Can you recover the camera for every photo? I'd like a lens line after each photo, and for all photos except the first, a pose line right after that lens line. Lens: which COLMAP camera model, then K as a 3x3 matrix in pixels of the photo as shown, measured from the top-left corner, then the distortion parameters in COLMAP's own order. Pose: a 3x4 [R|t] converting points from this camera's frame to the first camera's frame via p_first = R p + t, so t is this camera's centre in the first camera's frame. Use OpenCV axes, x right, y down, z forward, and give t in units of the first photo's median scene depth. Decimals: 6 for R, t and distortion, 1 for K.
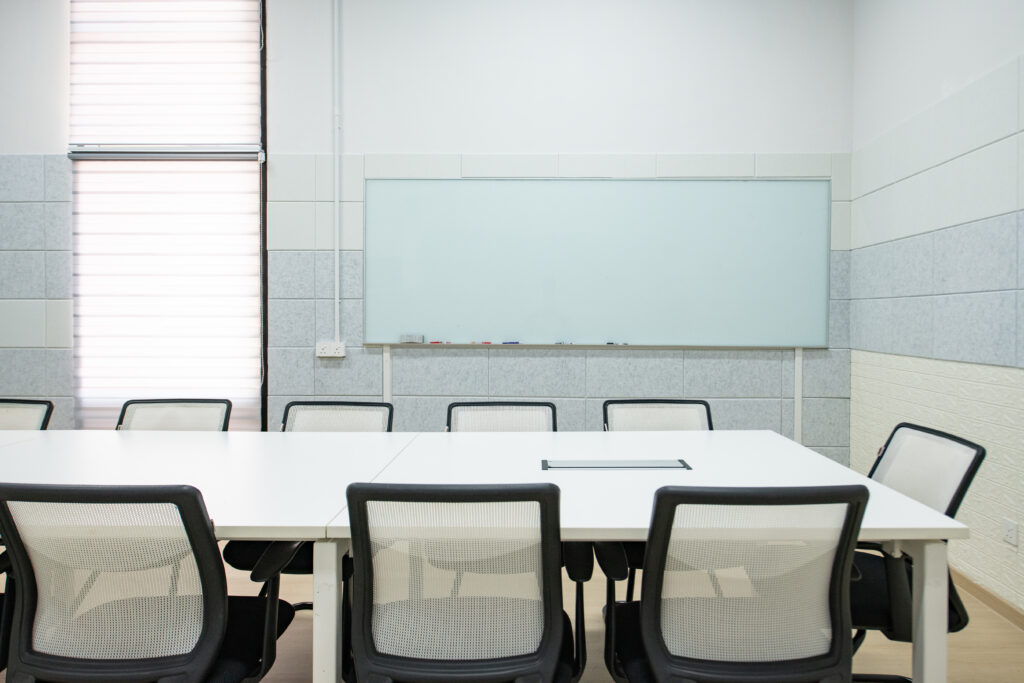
lens RADIAL K [[699.0, 0, 515.4], [0, 699.0, 340.8], [0, 0, 1]] dist [-0.004009, -0.004189]
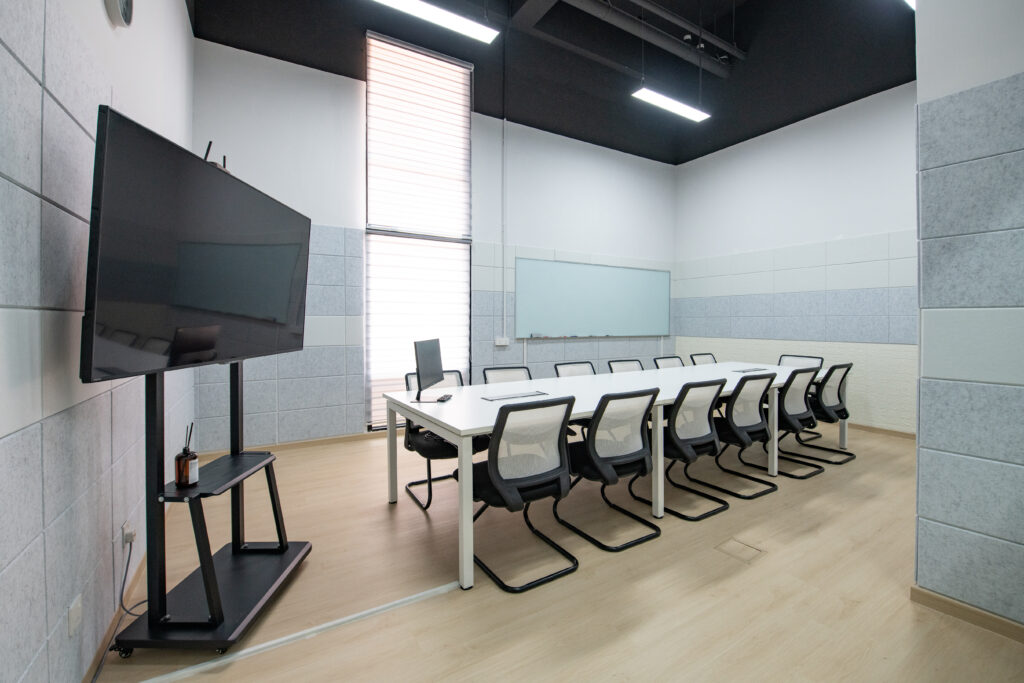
lens RADIAL K [[444.3, 0, 539.7], [0, 444.3, 324.0], [0, 0, 1]] dist [-0.022435, 0.002212]
pose [[0.831265, -0.006859, 0.555834, -0.877940], [0.019982, 0.999646, -0.017548, -0.014042], [-0.555518, 0.025694, 0.831108, -0.109668]]
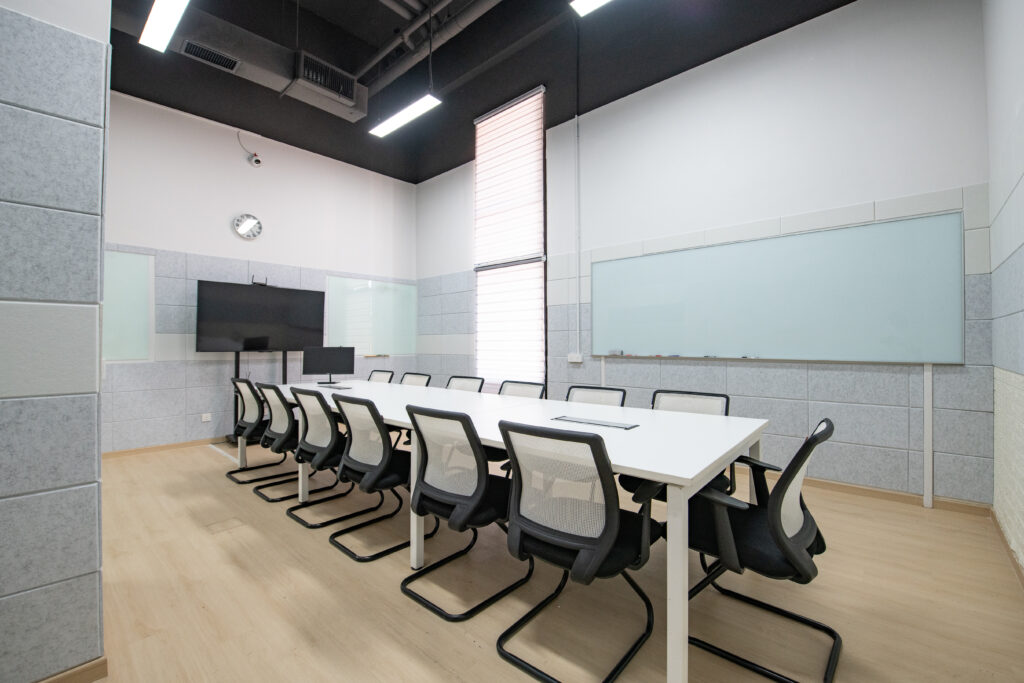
lens RADIAL K [[444.3, 0, 489.7], [0, 444.3, 337.7], [0, 0, 1]] dist [-0.022435, 0.002212]
pose [[0.726710, -0.013885, -0.686804, 0.372178], [-0.014324, 0.999272, -0.035358, 0.003140], [0.686795, 0.035532, 0.725982, 0.002618]]
